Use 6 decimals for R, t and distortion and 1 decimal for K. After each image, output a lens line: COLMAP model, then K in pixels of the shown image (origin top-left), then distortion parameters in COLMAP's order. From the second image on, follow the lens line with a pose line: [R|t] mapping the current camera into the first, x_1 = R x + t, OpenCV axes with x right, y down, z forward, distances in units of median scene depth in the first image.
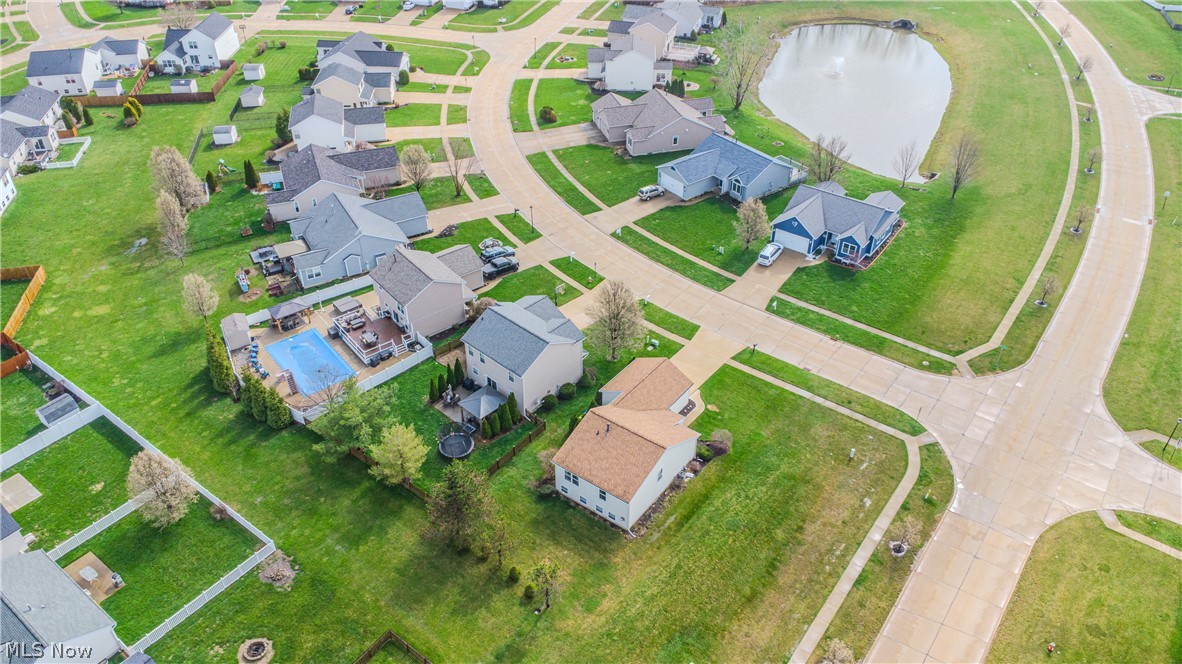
lens RADIAL K [[860.6, 0, 591.0], [0, 860.6, 332.0], [0, 0, 1]] dist [0.009603, -0.009589]
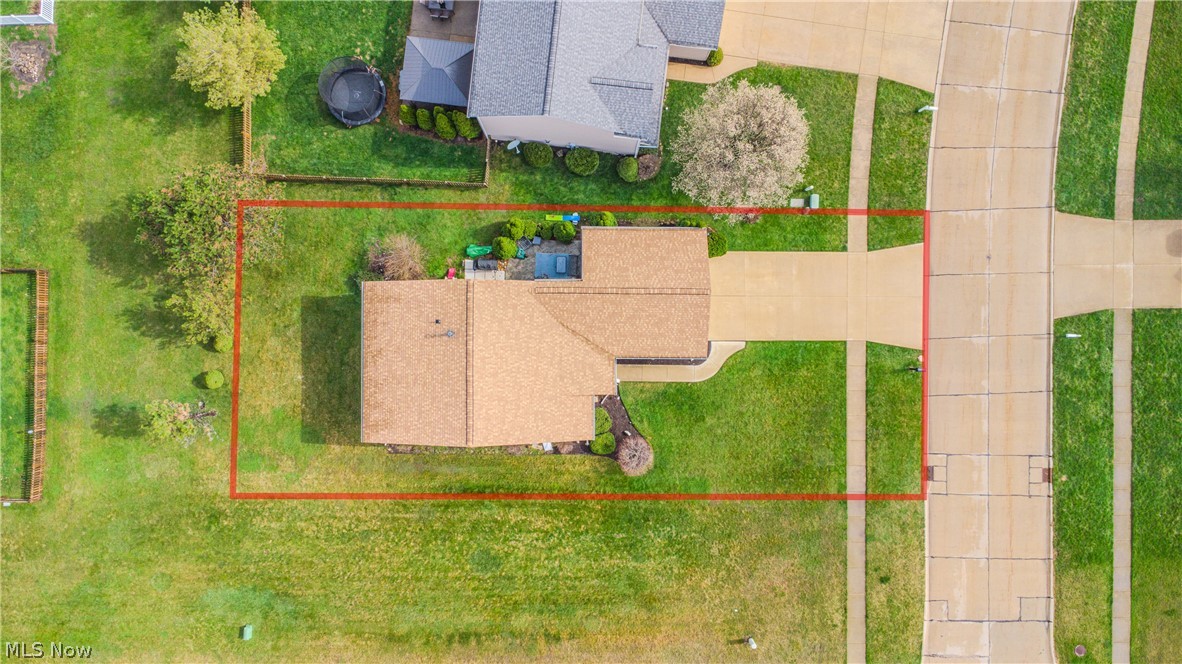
lens RADIAL K [[860.6, 0, 591.0], [0, 860.6, 332.0], [0, 0, 1]] dist [0.009603, -0.009589]
pose [[0.594028, 0.804360, -0.011686, 0.064774], [-0.483175, 0.368370, 0.794258, -0.304404], [0.643174, -0.466165, 0.607469, 0.585021]]
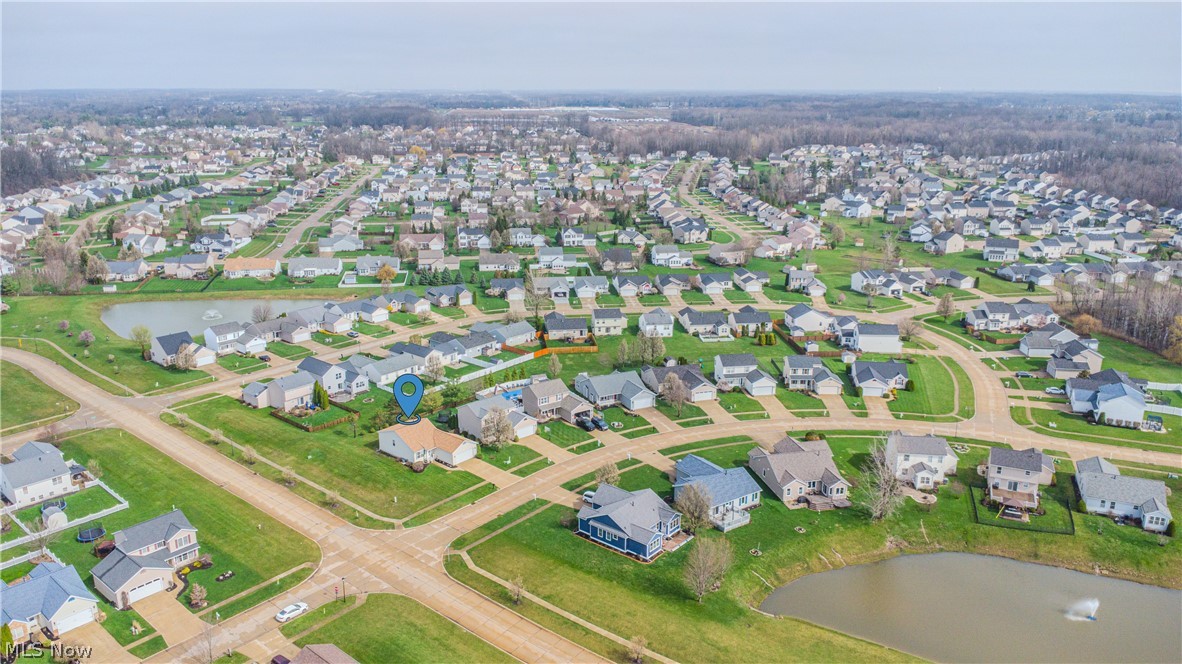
lens RADIAL K [[860.6, 0, 591.0], [0, 860.6, 332.0], [0, 0, 1]] dist [0.009603, -0.009589]
pose [[-0.065428, 0.267095, -0.961447, 1.725673], [-0.596488, 0.761948, 0.252265, -0.753472], [0.799951, 0.589997, 0.109467, 0.800650]]
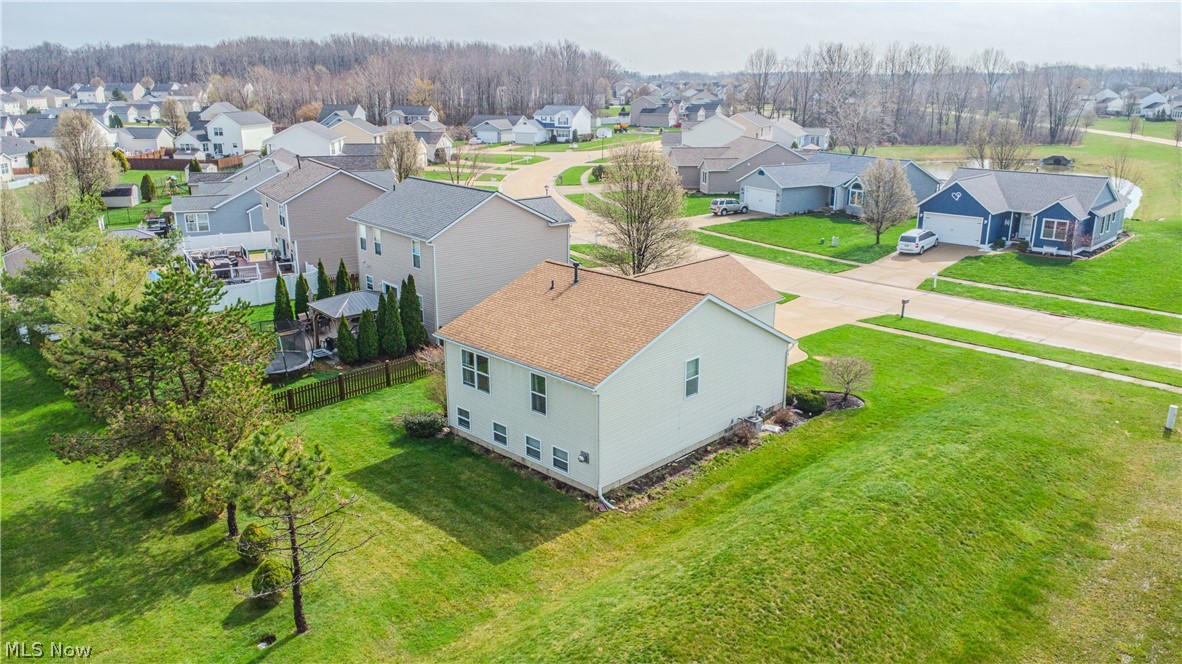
lens RADIAL K [[860.6, 0, 591.0], [0, 860.6, 332.0], [0, 0, 1]] dist [0.009603, -0.009589]
pose [[0.991228, 0.037195, -0.126818, 0.067399], [-0.078941, 0.936220, -0.342432, 0.232309], [0.105993, 0.349439, 0.930944, 0.497348]]
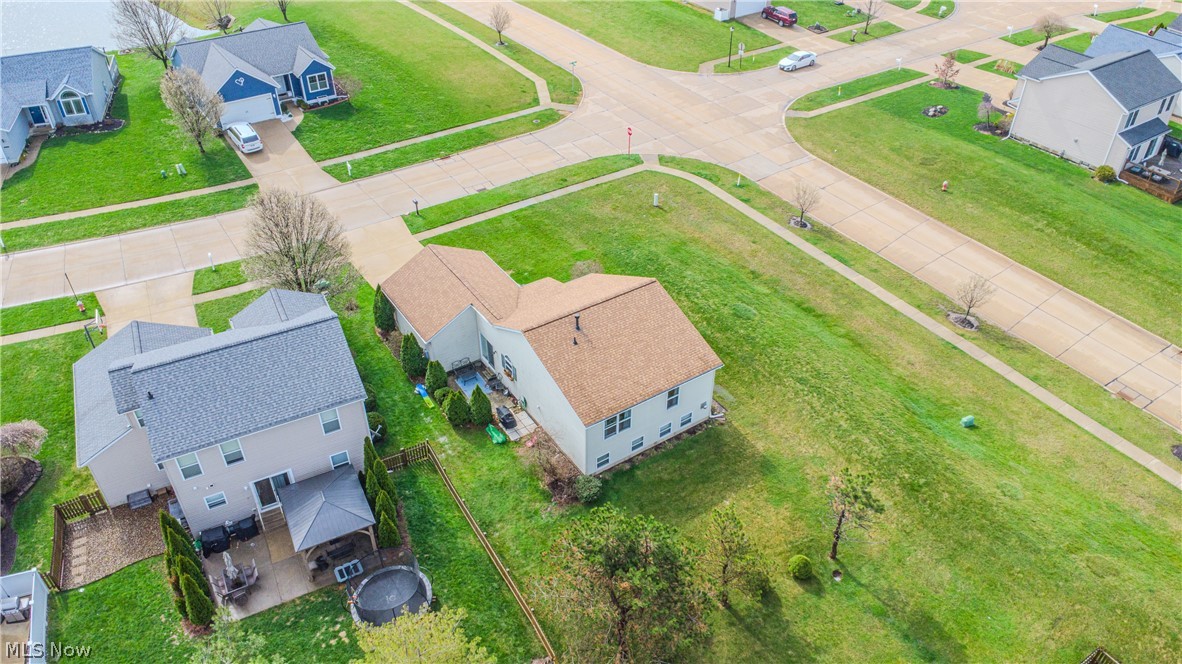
lens RADIAL K [[860.6, 0, 591.0], [0, 860.6, 332.0], [0, 0, 1]] dist [0.009603, -0.009589]
pose [[0.342014, -0.576030, 0.742439, -0.322345], [0.565481, 0.757180, 0.326970, -0.050964], [-0.750505, 0.308007, 0.584700, 0.541604]]
